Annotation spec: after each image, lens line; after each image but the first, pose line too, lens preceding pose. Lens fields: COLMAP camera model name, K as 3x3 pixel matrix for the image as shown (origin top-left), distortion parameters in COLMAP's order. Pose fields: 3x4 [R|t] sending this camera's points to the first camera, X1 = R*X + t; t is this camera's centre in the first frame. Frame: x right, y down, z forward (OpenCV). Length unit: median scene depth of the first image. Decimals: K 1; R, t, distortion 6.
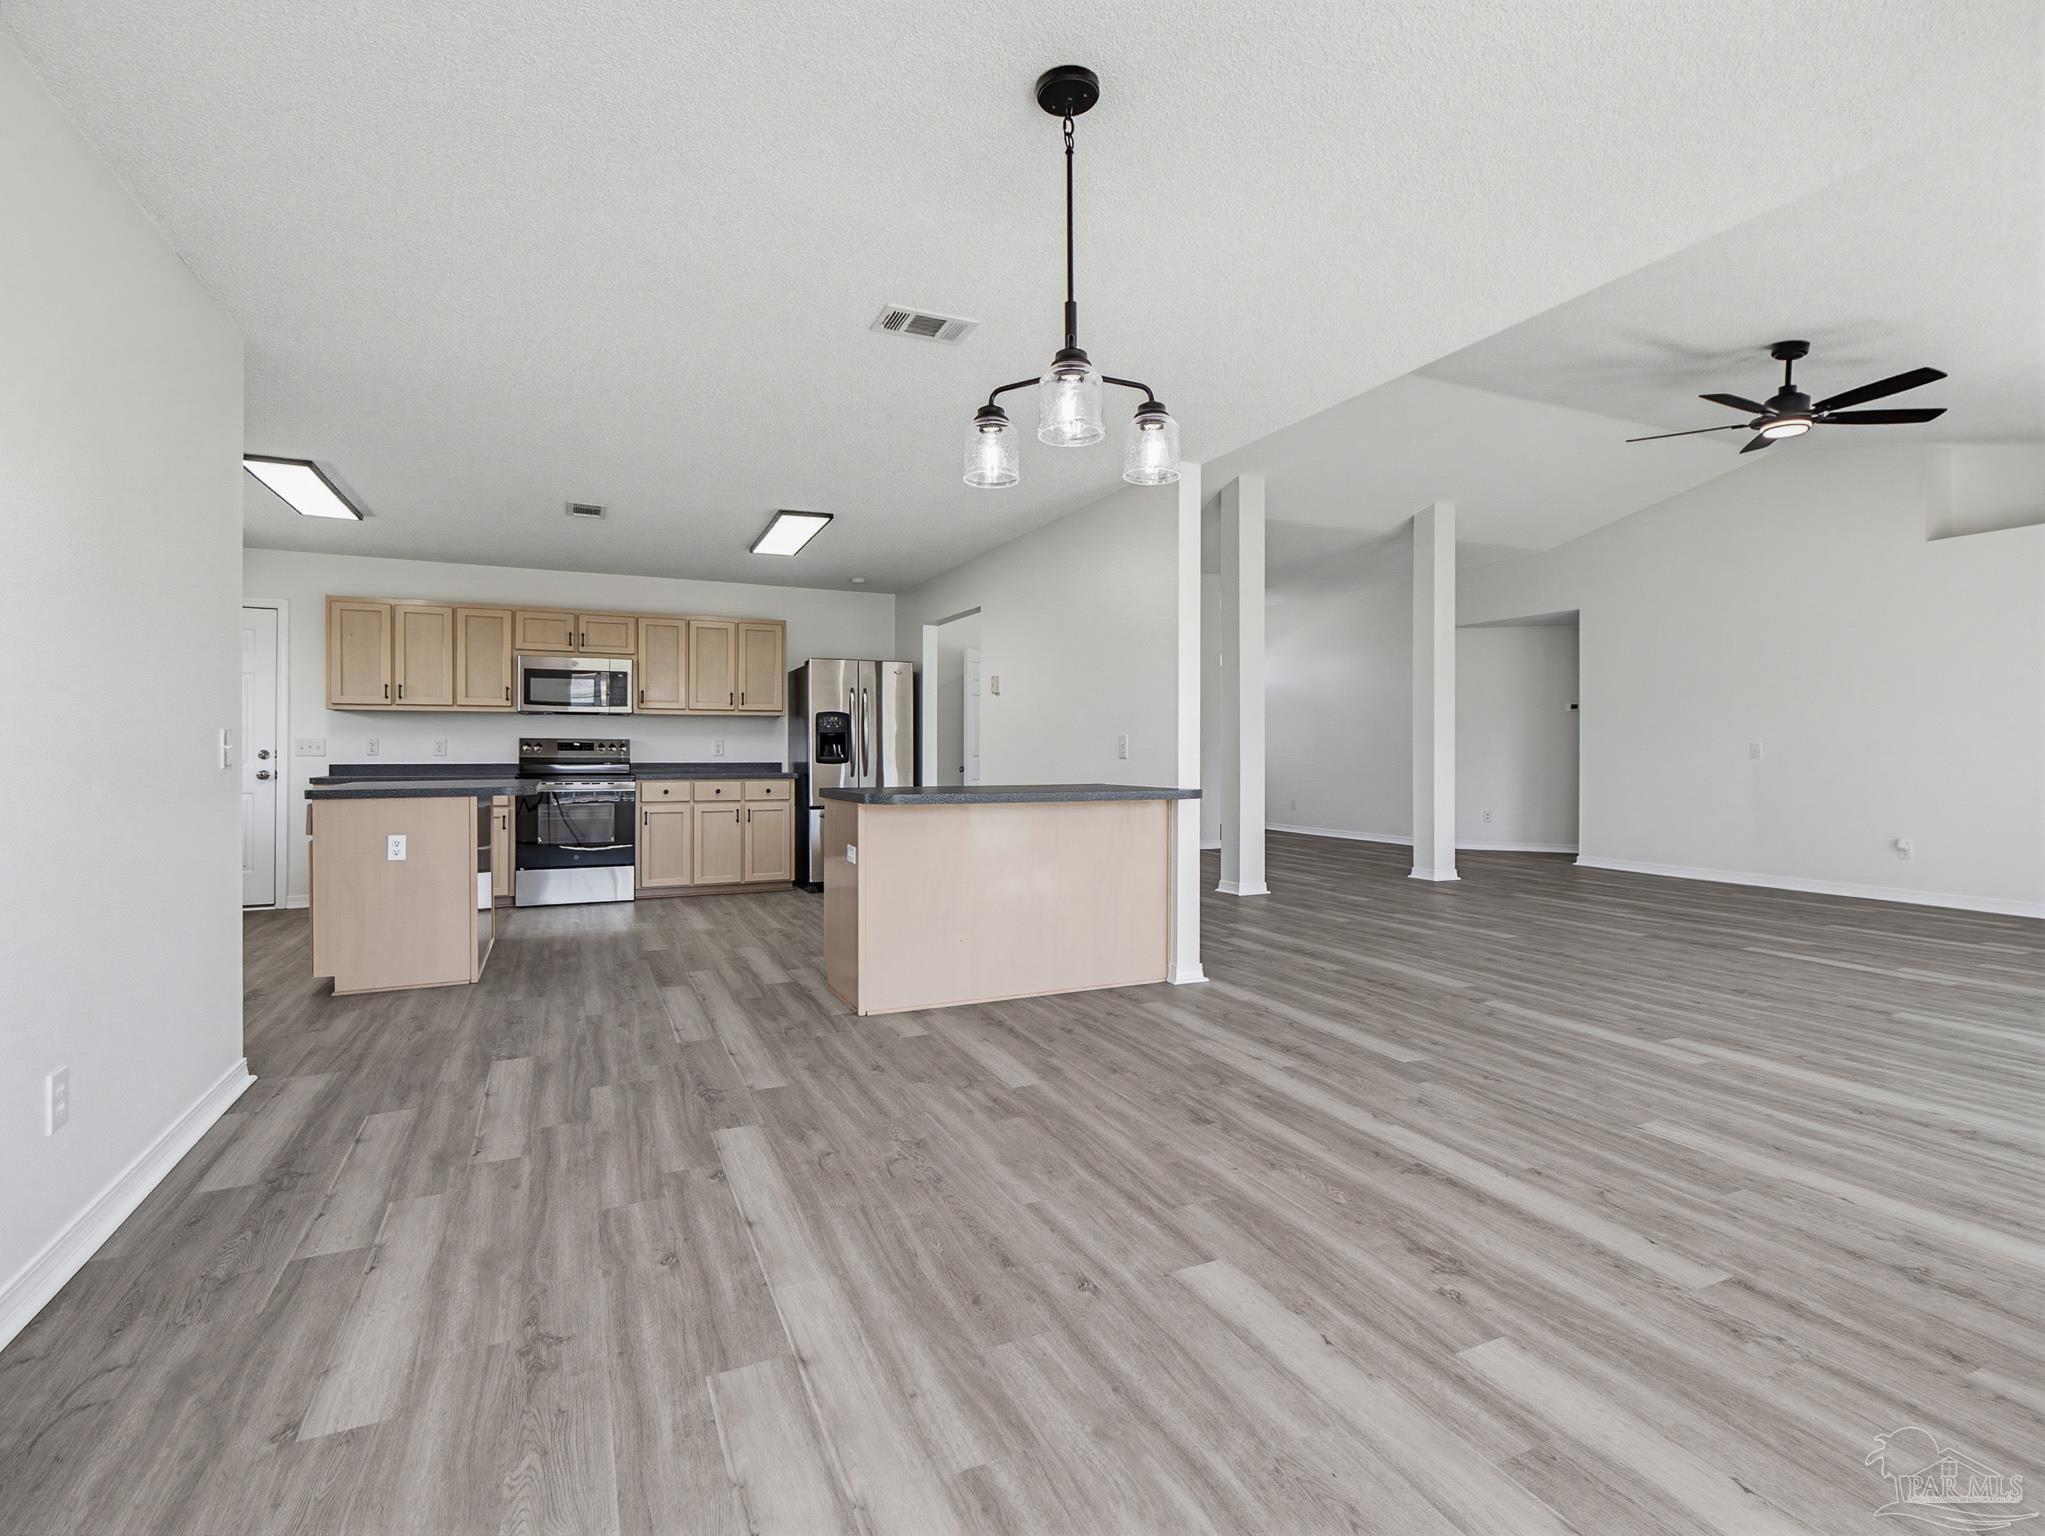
lens RADIAL K [[980.5, 0, 1033.9], [0, 980.5, 748.7], [0, 0, 1]] dist [-0.003105, -0.003570]
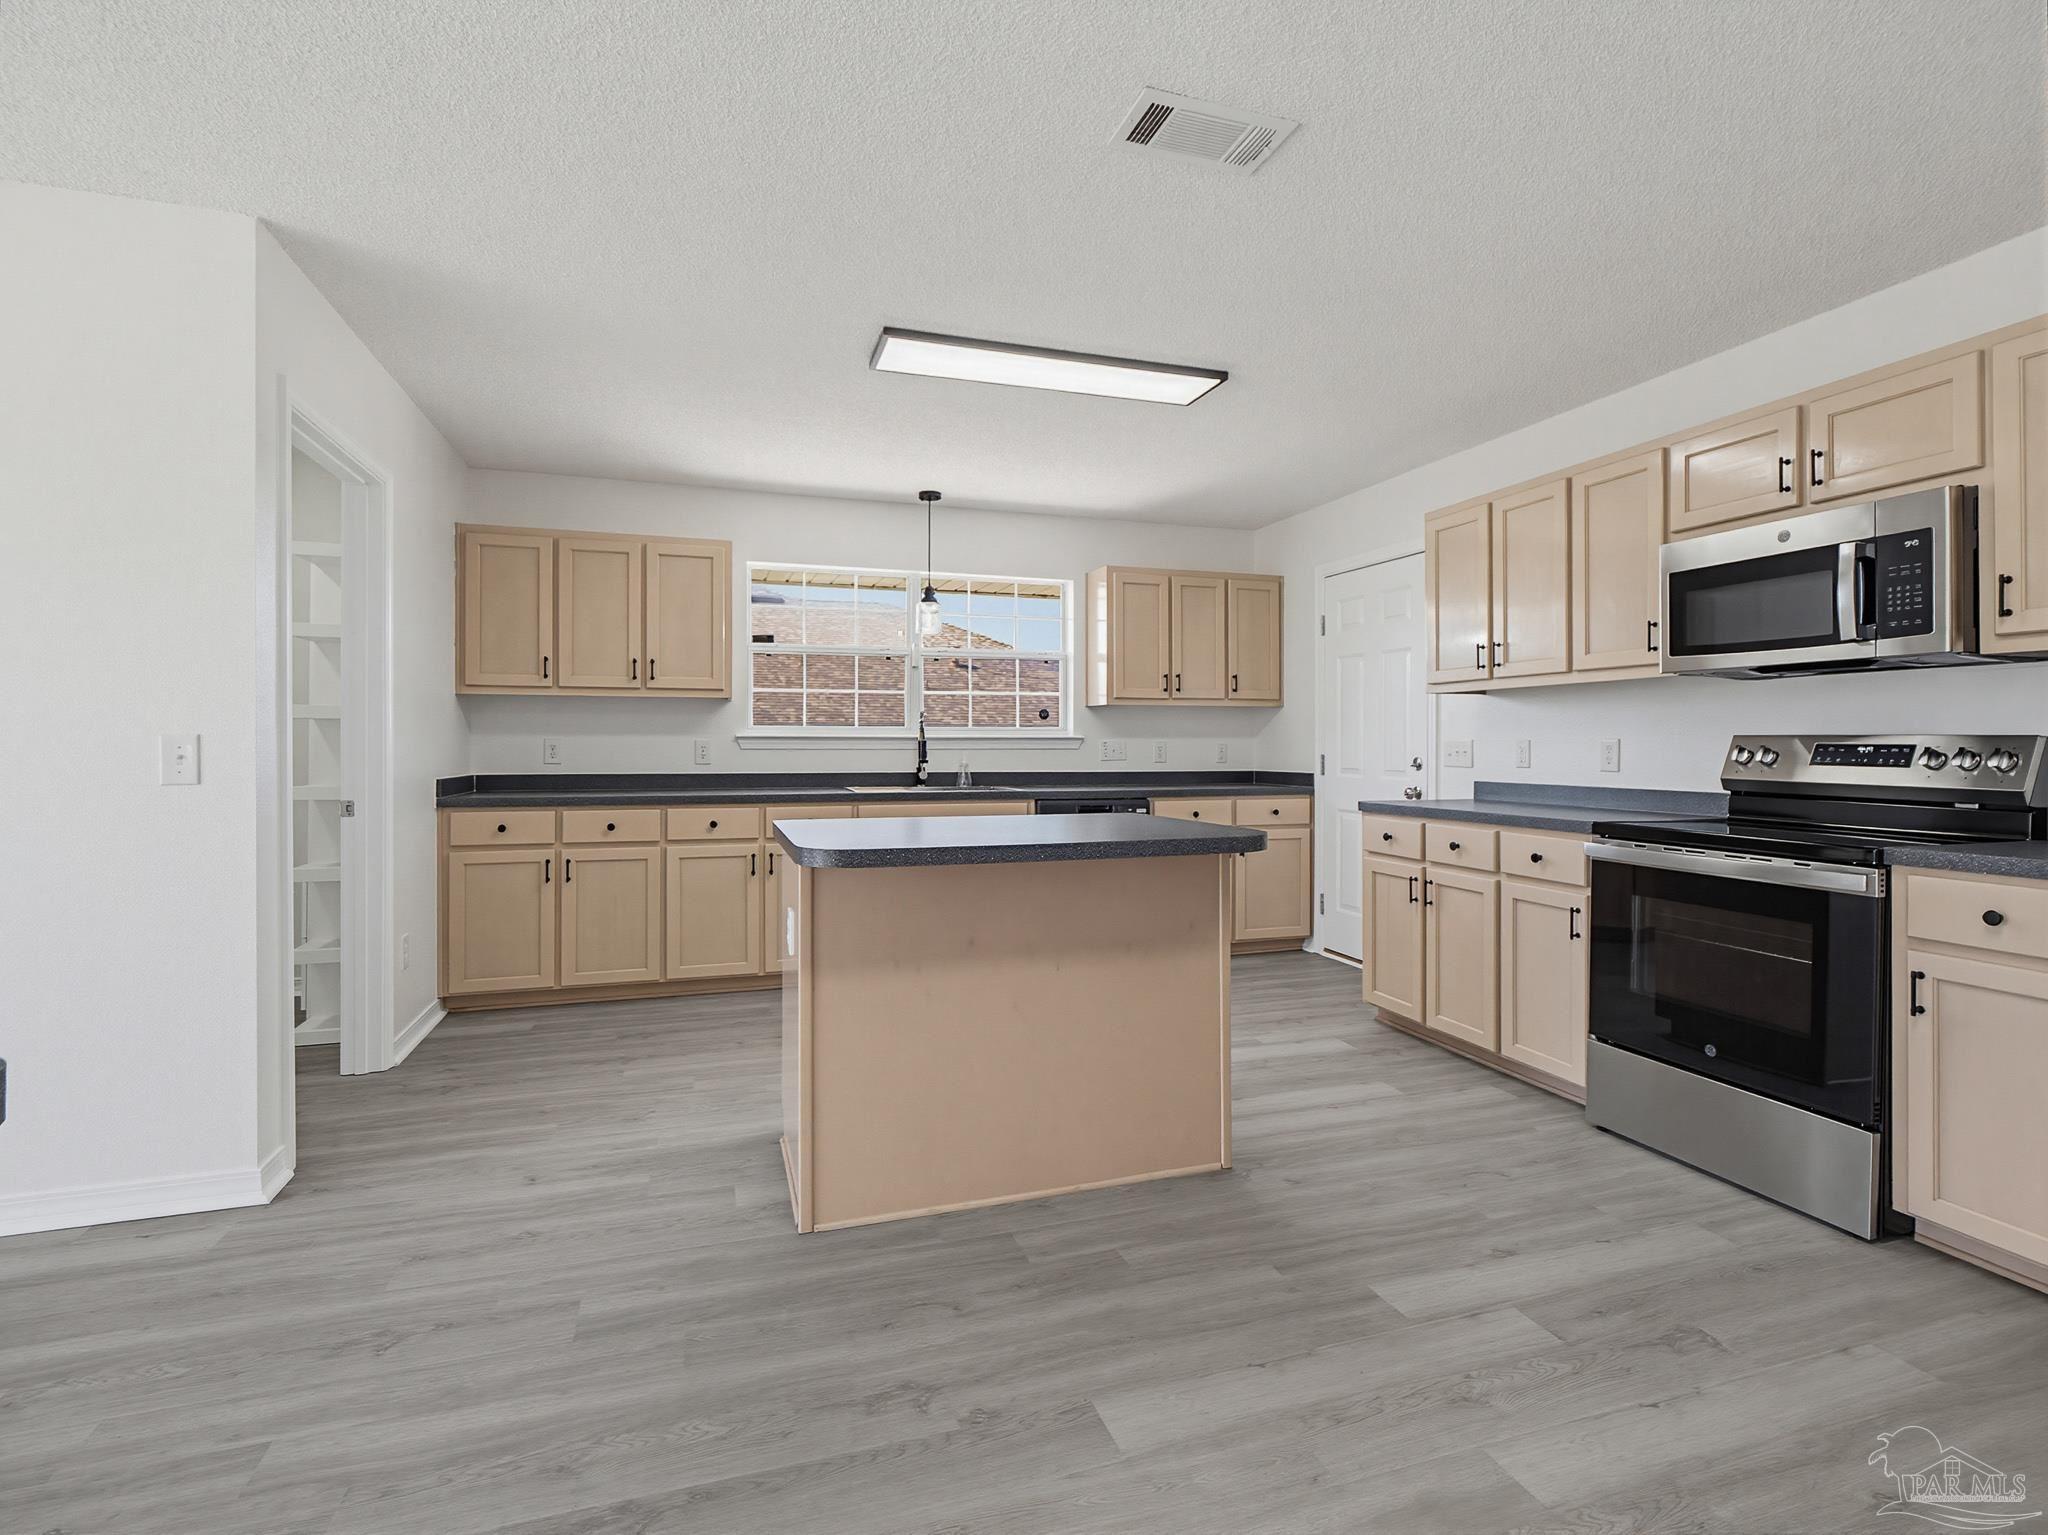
lens RADIAL K [[981.9, 0, 1034.0], [0, 981.9, 749.7], [0, 0, 1]] dist [-0.003105, -0.003570]
pose [[-0.117949, 0.001869, -0.993018, -0.057073], [-0.001761, 0.999996, 0.002091, -0.004630], [0.993018, 0.001995, -0.117945, 0.745936]]
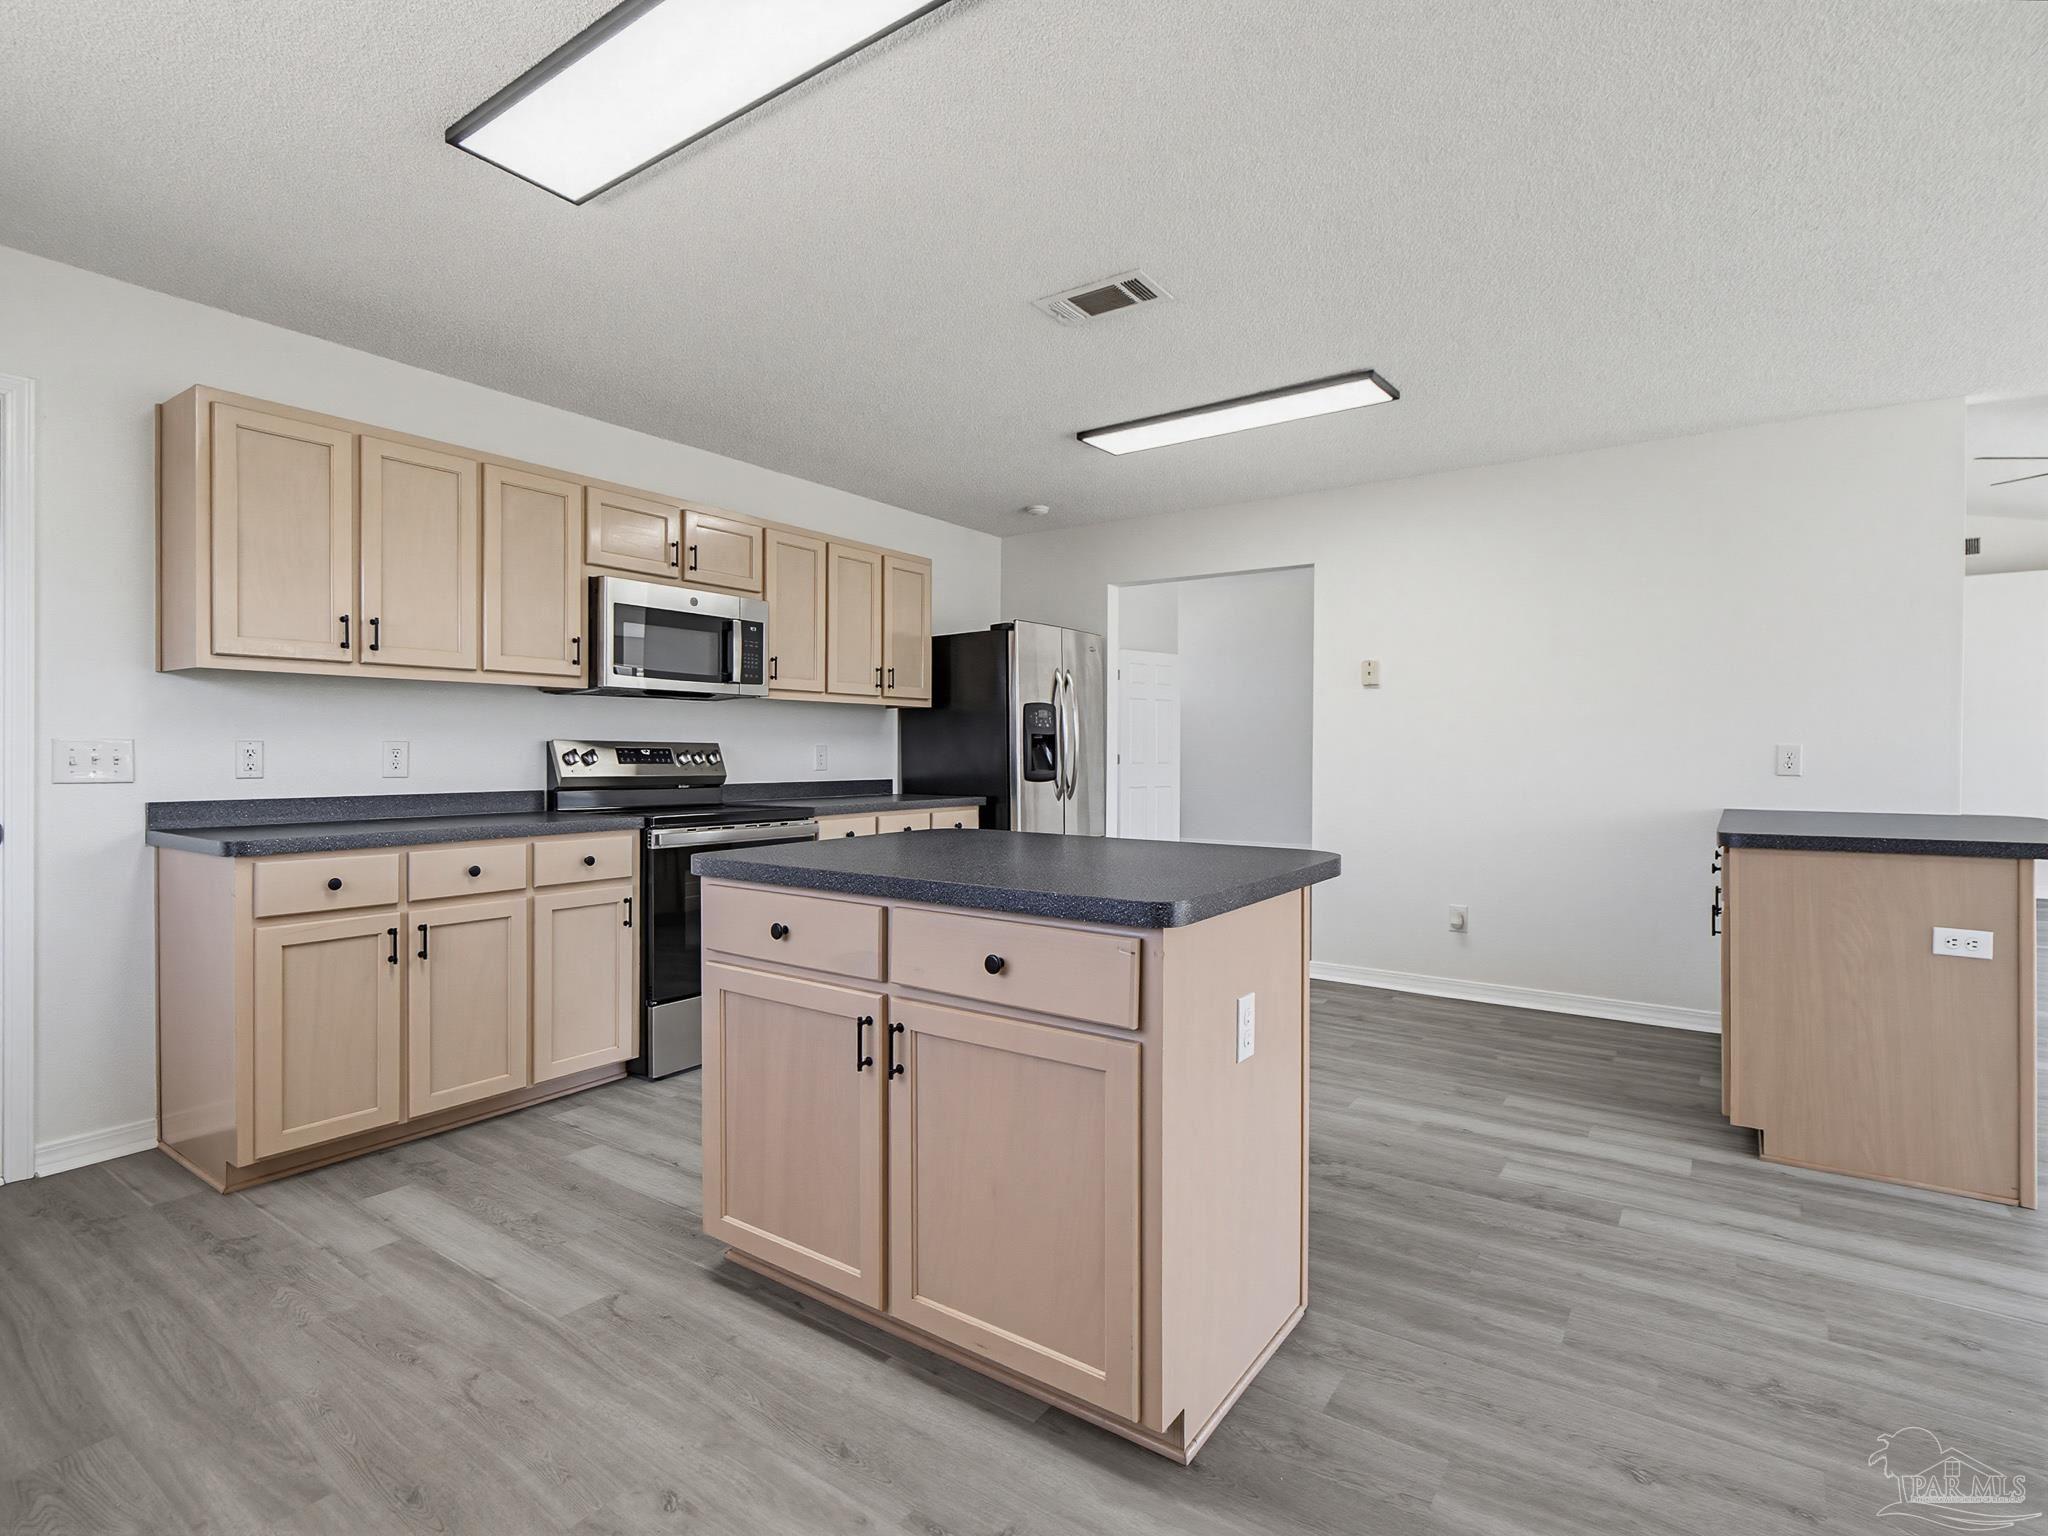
lens RADIAL K [[998.6, 0, 1034.9], [0, 998.6, 760.2], [0, 0, 1]] dist [-0.018402, -0.000367]
pose [[0.868730, -0.004628, 0.495264, -0.566033], [0.000356, 0.999962, 0.008720, -0.004813], [-0.495286, -0.007399, 0.868699, 0.430116]]
